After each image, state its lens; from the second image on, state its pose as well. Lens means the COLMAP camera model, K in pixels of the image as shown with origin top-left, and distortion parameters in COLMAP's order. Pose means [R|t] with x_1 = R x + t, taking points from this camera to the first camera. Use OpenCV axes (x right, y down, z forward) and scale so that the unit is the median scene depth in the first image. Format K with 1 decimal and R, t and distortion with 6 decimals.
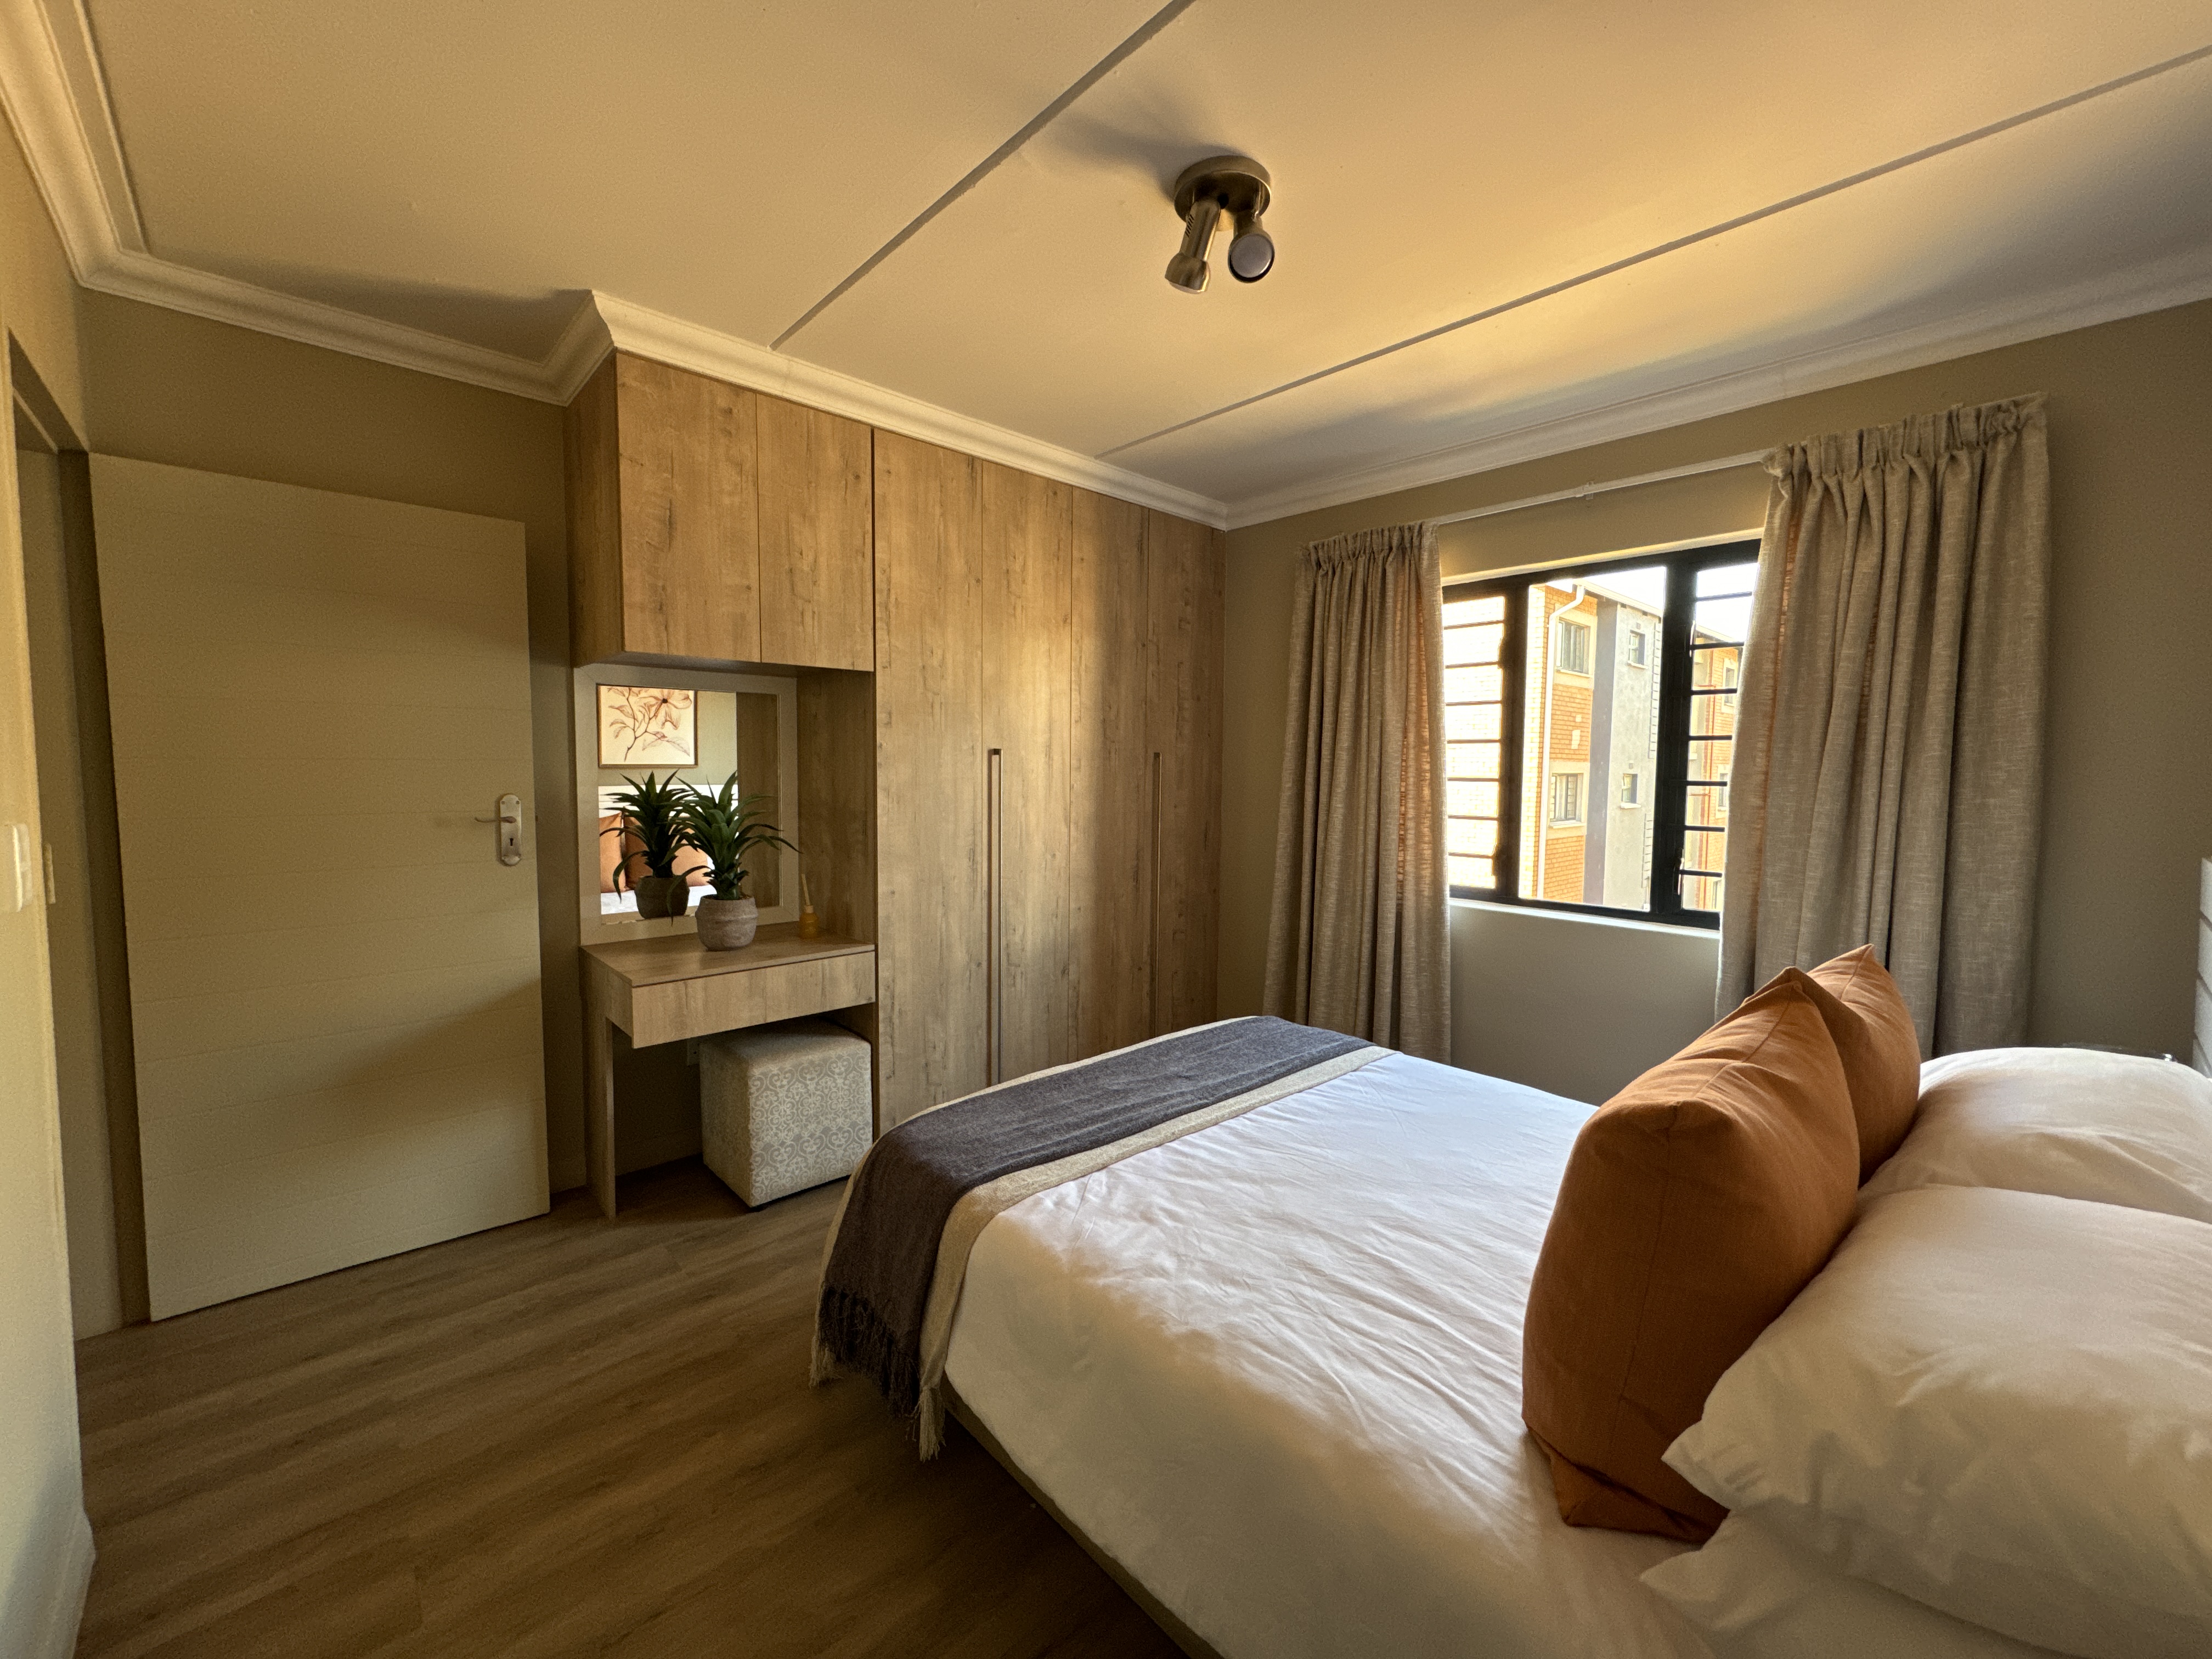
lens RADIAL K [[883.4, 0, 1103.2], [0, 883.4, 826.6], [0, 0, 1]] dist [-0.000598, 0.000372]
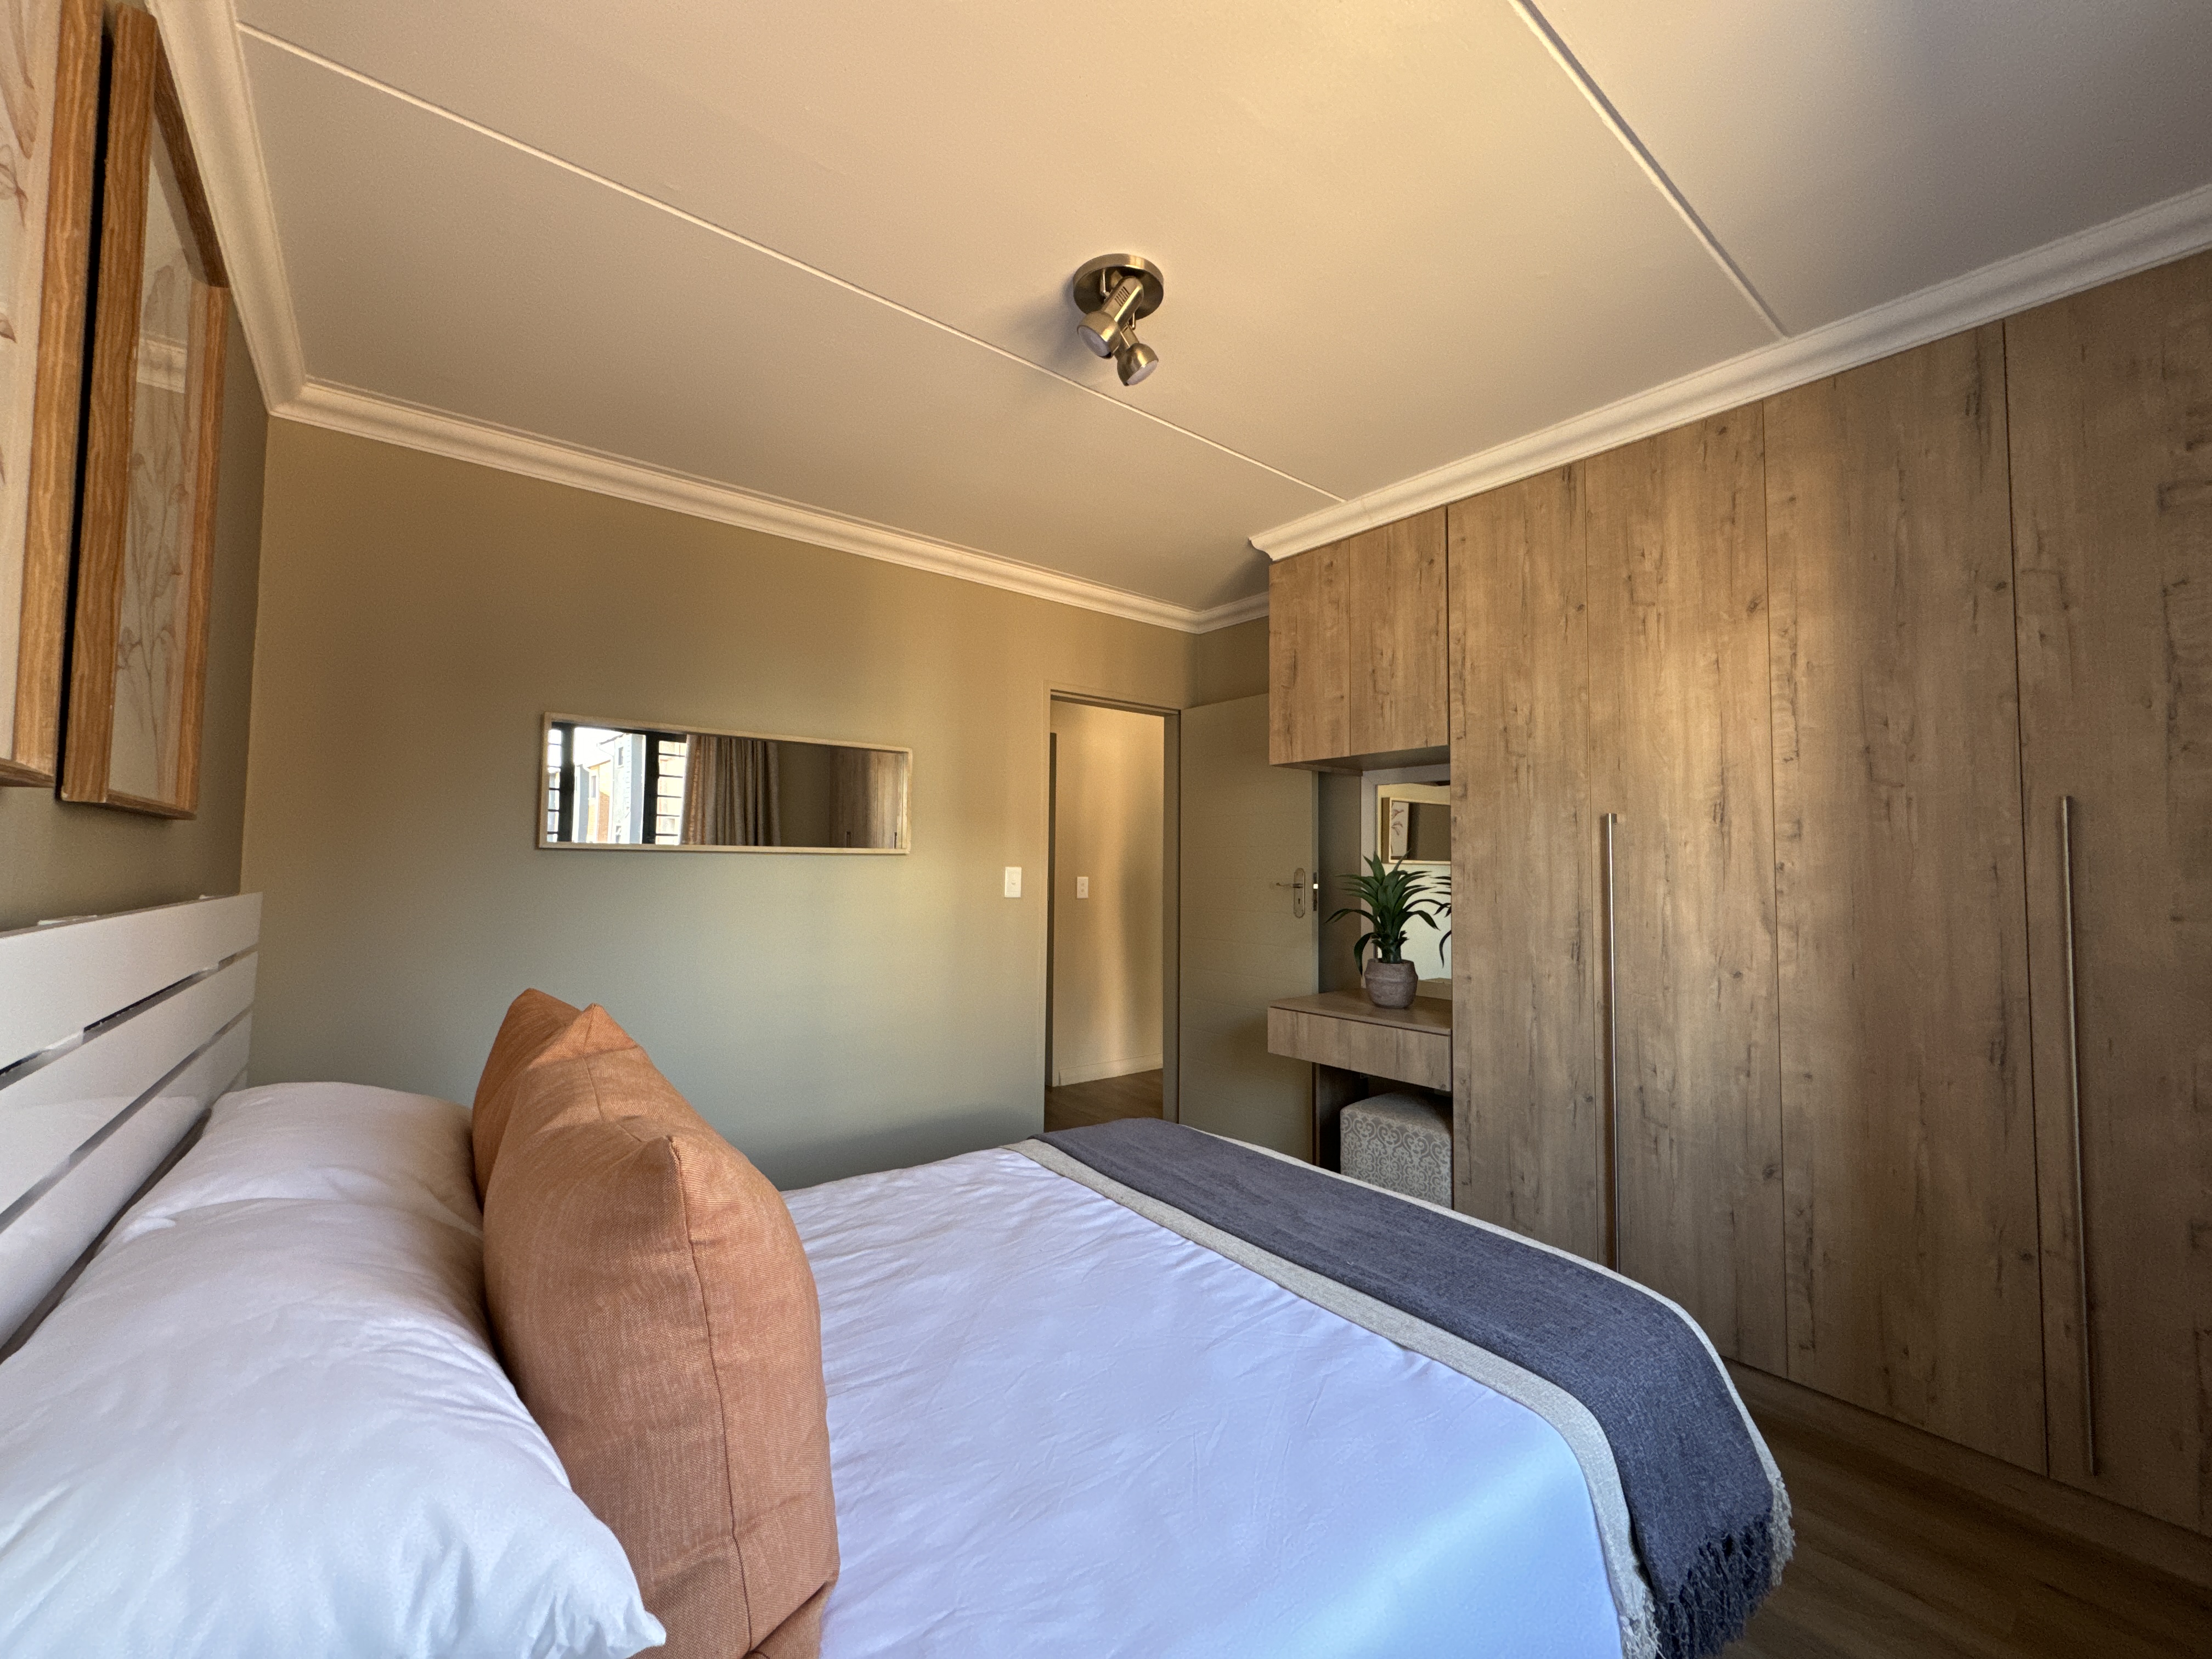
lens RADIAL K [[885.8, 0, 1102.8], [0, 885.8, 827.4], [0, 0, 1]] dist [-0.002058, 0.000172]
pose [[-0.074147, -0.052870, -0.995845, 0.744407], [-0.077497, 0.995879, -0.047101, -0.009036], [0.994232, 0.073683, -0.077939, 0.707702]]
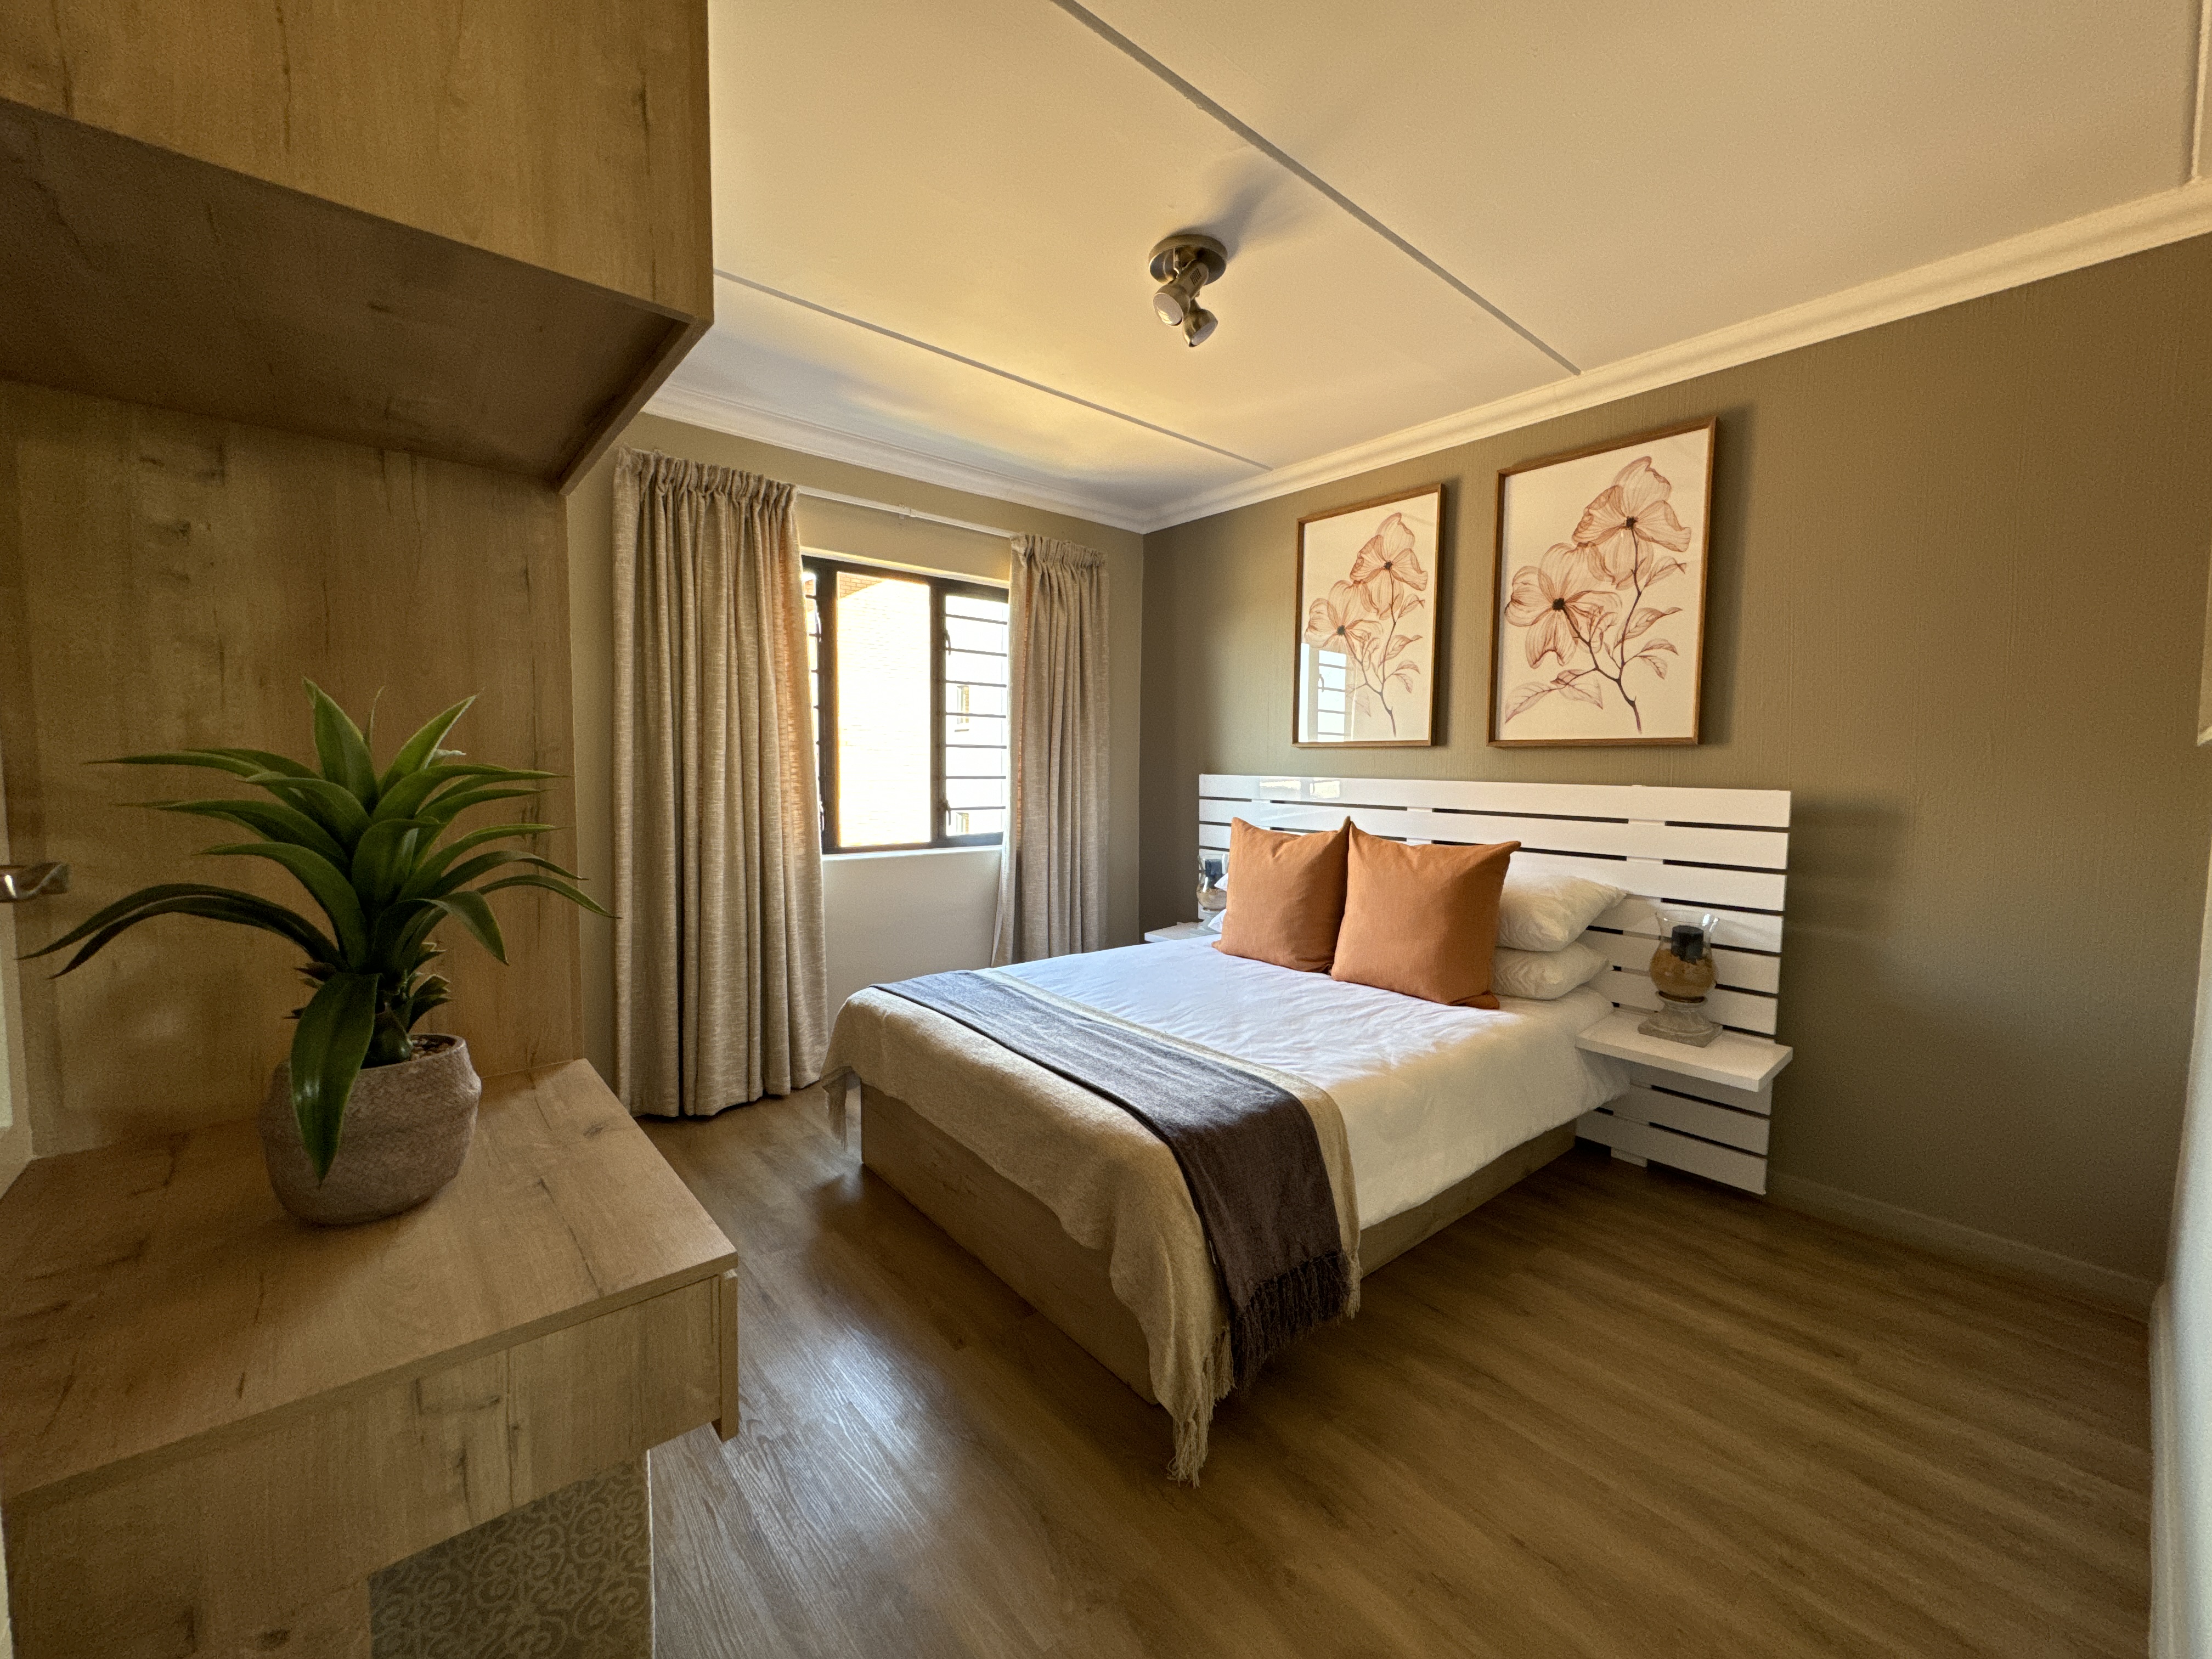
lens RADIAL K [[883.4, 0, 1103.2], [0, 883.4, 826.6], [0, 0, 1]] dist [-0.000598, 0.000372]
pose [[0.038575, -0.081026, 0.995965, -0.744100], [0.058085, 0.995204, 0.078714, -0.018028], [-0.997566, 0.054815, 0.043096, 0.703206]]
